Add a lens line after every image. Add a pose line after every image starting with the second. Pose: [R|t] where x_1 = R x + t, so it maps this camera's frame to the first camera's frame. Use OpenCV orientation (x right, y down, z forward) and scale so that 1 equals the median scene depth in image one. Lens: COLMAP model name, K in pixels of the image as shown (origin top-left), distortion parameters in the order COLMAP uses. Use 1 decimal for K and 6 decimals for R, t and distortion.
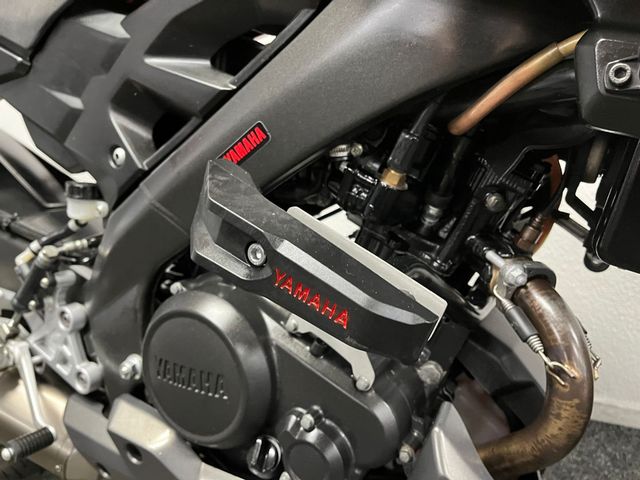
lens RADIAL K [[493.7, 0, 320.0], [0, 493.7, 240.0], [0, 0, 1]] dist [0.089607, -0.134418]
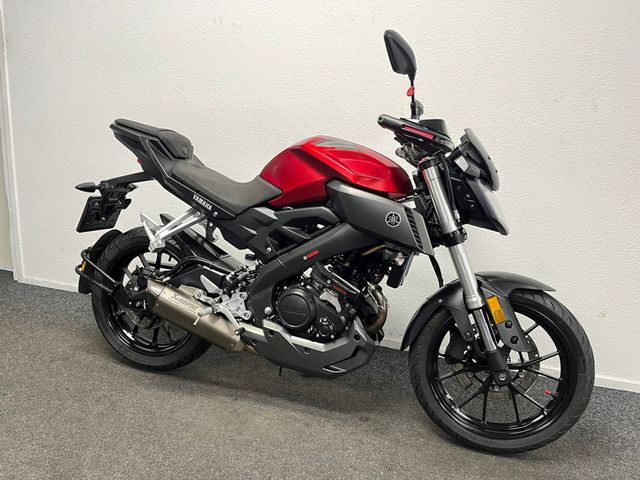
lens RADIAL K [[493.7, 0, 320.0], [0, 493.7, 240.0], [0, 0, 1]] dist [0.089607, -0.134418]
pose [[0.975448, 0.061920, 0.211344, -0.961843], [-0.054091, 0.997626, -0.042632, -0.132032], [-0.213482, 0.030154, 0.976481, -3.005796]]
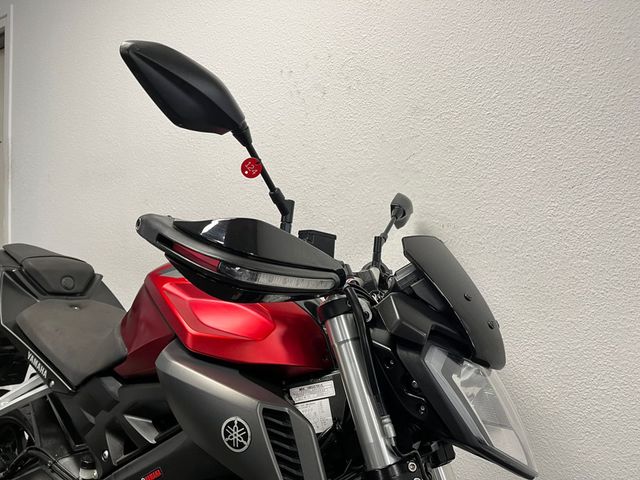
lens RADIAL K [[493.7, 0, 320.0], [0, 493.7, 240.0], [0, 0, 1]] dist [0.089607, -0.134418]
pose [[0.992095, 0.068898, -0.104882, 0.735948], [-0.093185, 0.964261, -0.248025, -0.708212], [0.084045, 0.255838, 0.963059, -1.326749]]
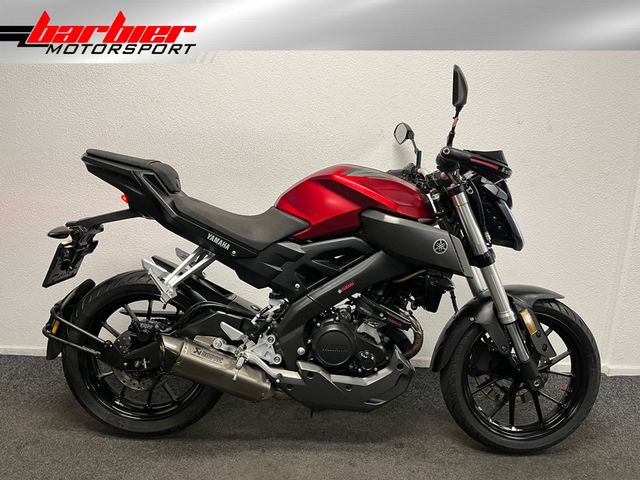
lens RADIAL K [[493.7, 0, 320.0], [0, 493.7, 240.0], [0, 0, 1]] dist [0.089607, -0.134418]
pose [[0.870755, -0.012491, 0.491559, -2.275963], [0.043666, 0.997692, -0.051999, -0.361918], [-0.489775, 0.066743, 0.869290, -2.346274]]
